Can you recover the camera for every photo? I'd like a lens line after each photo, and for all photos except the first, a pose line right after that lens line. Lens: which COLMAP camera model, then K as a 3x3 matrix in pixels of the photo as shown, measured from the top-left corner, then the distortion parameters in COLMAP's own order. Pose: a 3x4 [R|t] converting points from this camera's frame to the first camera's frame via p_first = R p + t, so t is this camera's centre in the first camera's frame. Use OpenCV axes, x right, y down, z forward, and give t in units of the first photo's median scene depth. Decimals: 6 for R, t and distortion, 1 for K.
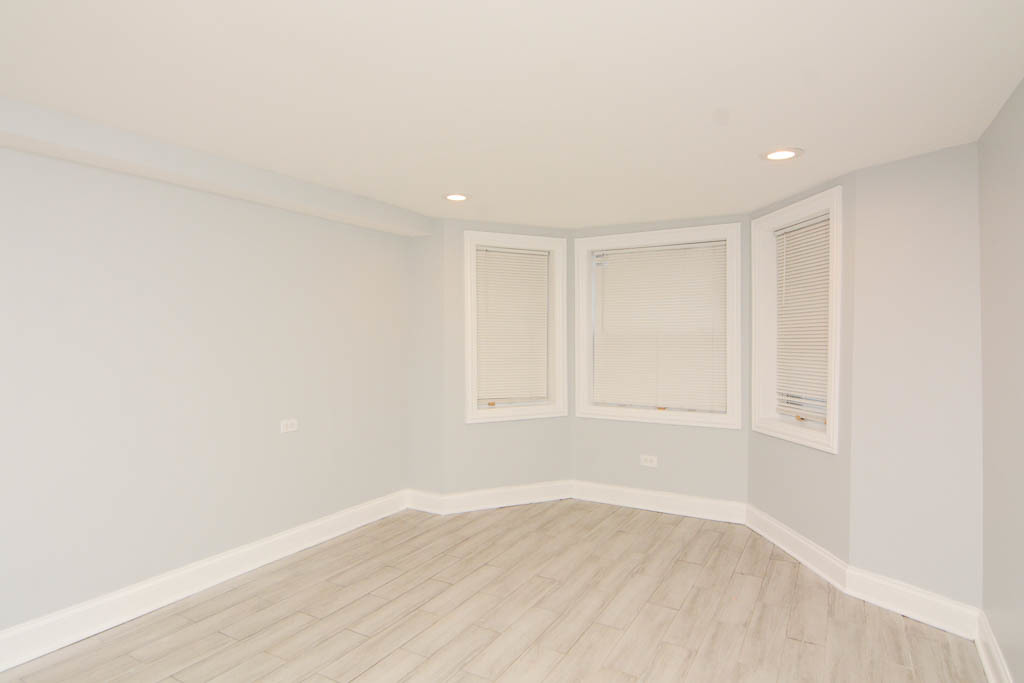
lens RADIAL K [[574.9, 0, 527.4], [0, 574.9, 338.8], [0, 0, 1]] dist [-0.005914, -0.005221]
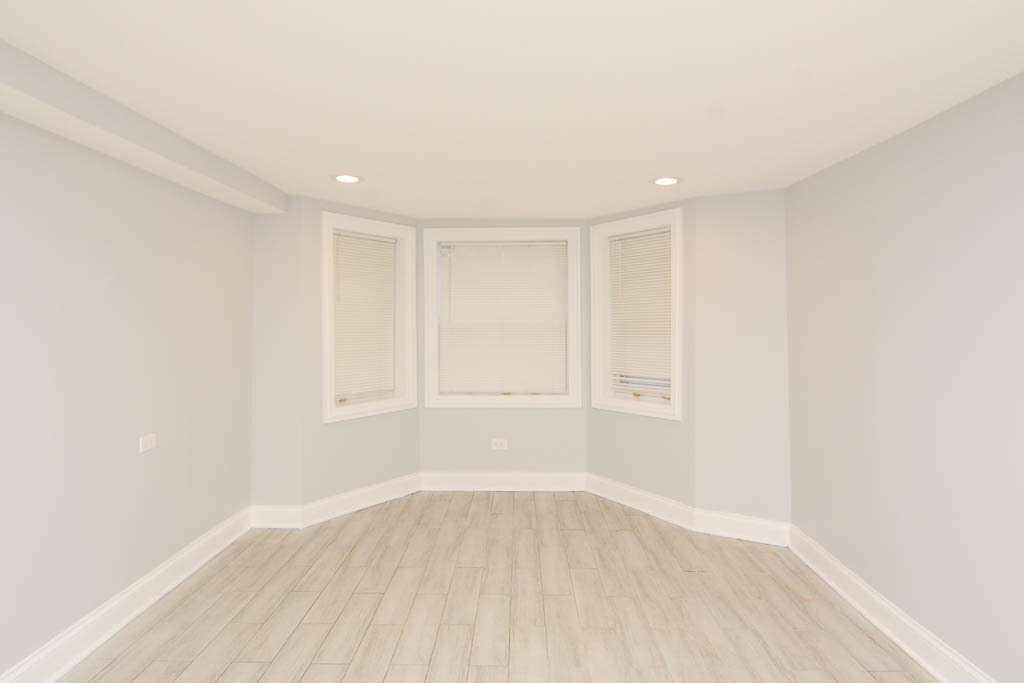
lens RADIAL K [[590.7, 0, 526.8], [0, 590.7, 311.0], [0, 0, 1]] dist [-0.000951, -0.008235]
pose [[0.875673, 0.006966, 0.482854, -0.301832], [0.004443, 0.999737, -0.022482, -0.008835], [-0.482883, 0.021832, 0.875413, 0.023479]]
